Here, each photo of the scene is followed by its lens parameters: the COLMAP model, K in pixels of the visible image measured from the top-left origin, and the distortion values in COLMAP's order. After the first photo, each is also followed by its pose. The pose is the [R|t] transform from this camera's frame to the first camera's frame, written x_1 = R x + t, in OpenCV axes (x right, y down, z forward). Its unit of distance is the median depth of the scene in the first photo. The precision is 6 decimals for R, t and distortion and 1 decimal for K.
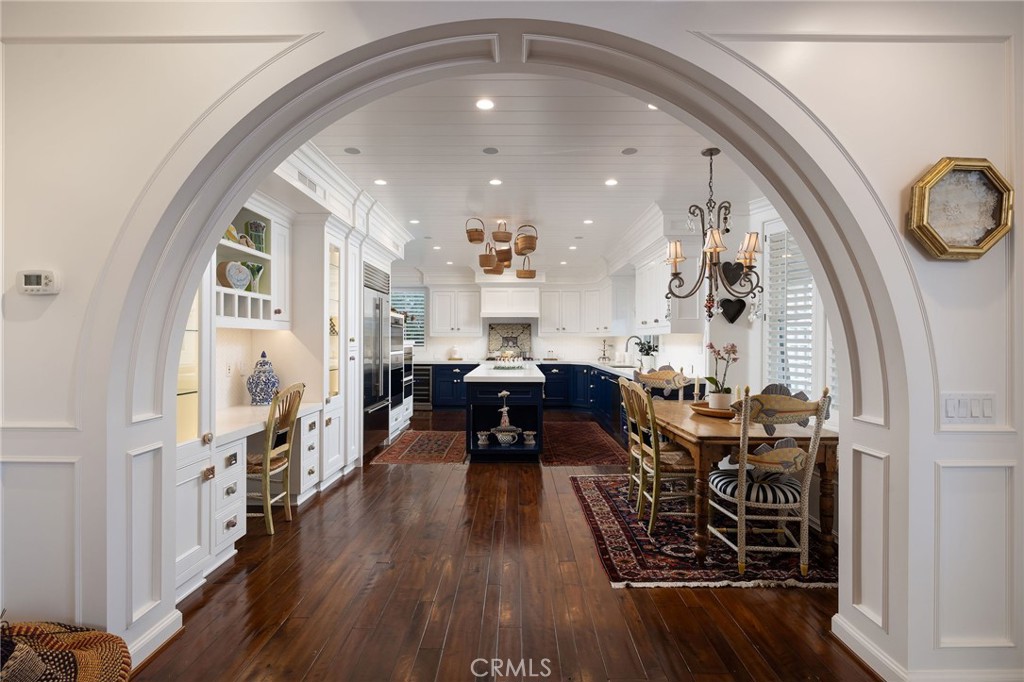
lens RADIAL K [[522.3, 0, 508.7], [0, 522.3, 342.1], [0, 0, 1]] dist [0.000062, -0.000002]
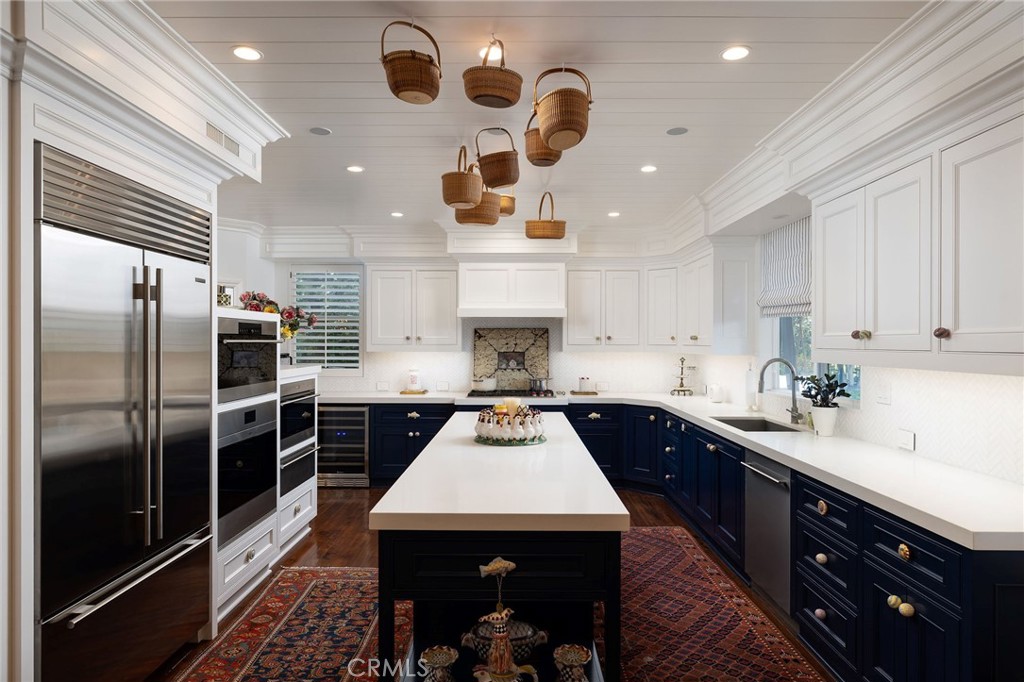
lens RADIAL K [[614.9, 0, 514.4], [0, 614.9, 343.4], [0, 0, 1]] dist [-0.001347, -0.002444]
pose [[0.999946, -0.000240, 0.010379, -0.001767], [0.000238, 1.000000, 0.000123, -0.023709], [-0.010379, -0.000121, 0.999946, 0.422107]]
